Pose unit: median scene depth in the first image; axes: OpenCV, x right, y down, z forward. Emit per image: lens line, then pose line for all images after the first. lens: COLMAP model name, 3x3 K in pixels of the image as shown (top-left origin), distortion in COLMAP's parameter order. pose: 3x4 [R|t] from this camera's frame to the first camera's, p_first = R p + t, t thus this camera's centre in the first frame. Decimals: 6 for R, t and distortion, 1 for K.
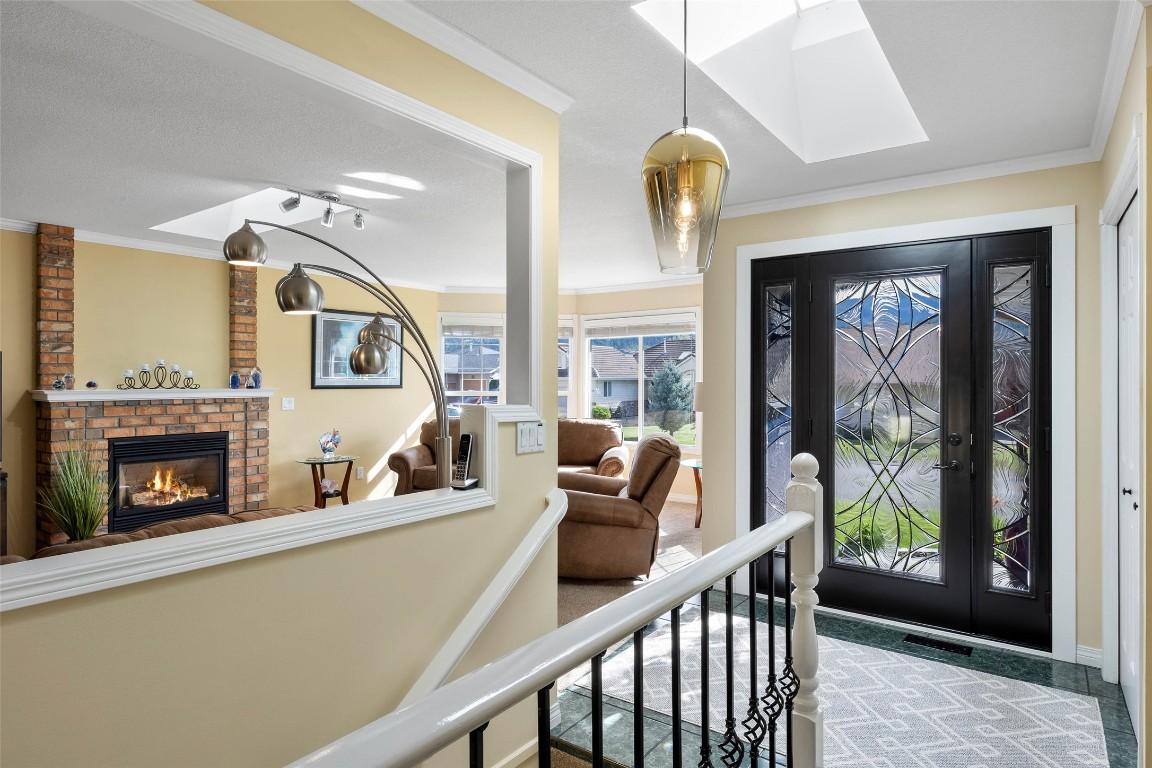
lens RADIAL K [[642.5, 0, 570.4], [0, 642.5, 380.3], [0, 0, 1]] dist [-0.006189, 0.000337]
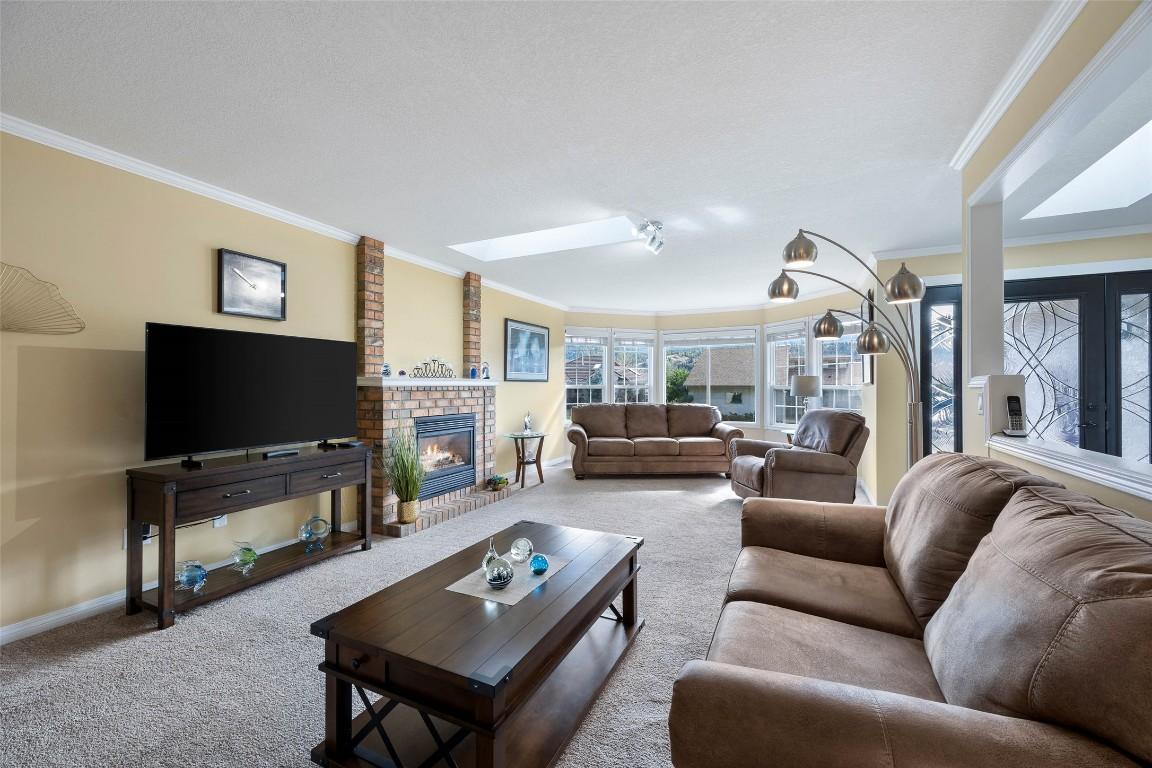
lens RADIAL K [[456.7, 0, 582.1], [0, 456.7, 385.8], [0, 0, 1]] dist [0.000139, 0.000074]
pose [[0.985925, 0.000947, 0.167183, -0.525312], [-0.001268, 0.999998, 0.001813, 0.027484], [-0.167181, -0.002000, 0.985924, 0.087793]]
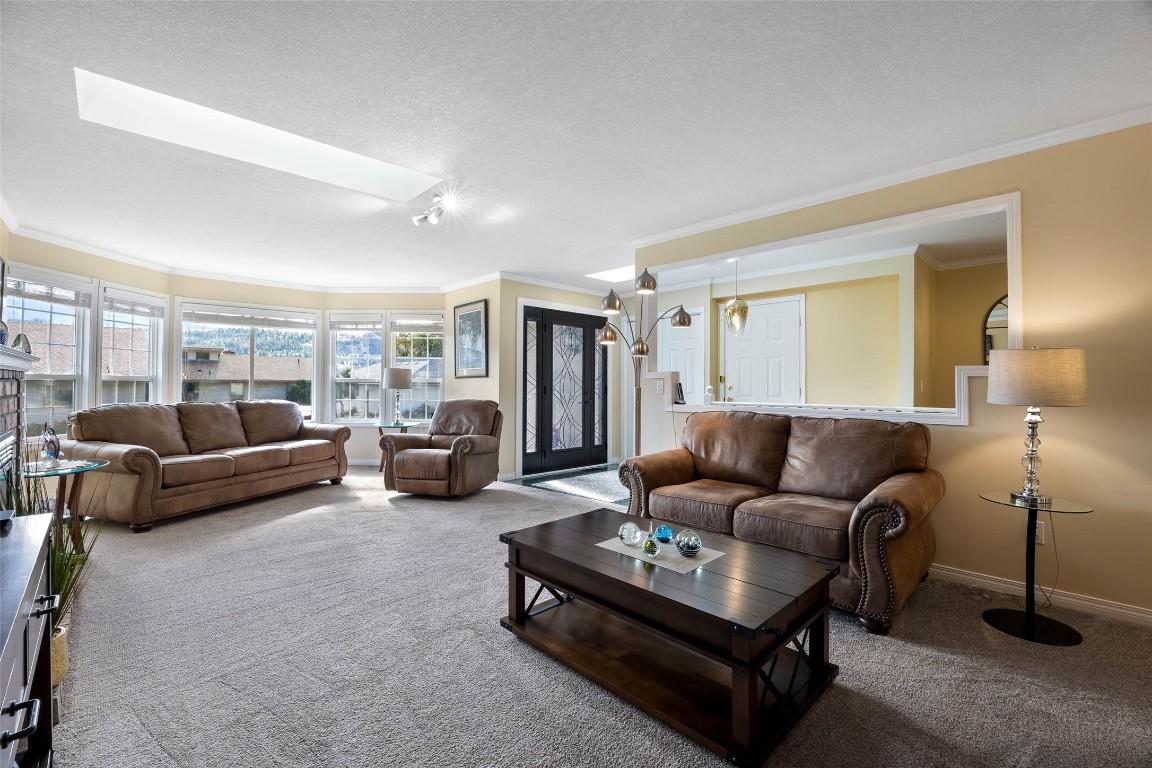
lens RADIAL K [[491.7, 0, 569.6], [0, 491.7, 382.0], [0, 0, 1]] dist [-0.004406, 0.000103]
pose [[0.207203, 0.007335, 0.978270, -0.926199], [-0.009635, 0.999939, -0.005457, 0.039962], [-0.978250, -0.008295, 0.207261, 0.448375]]
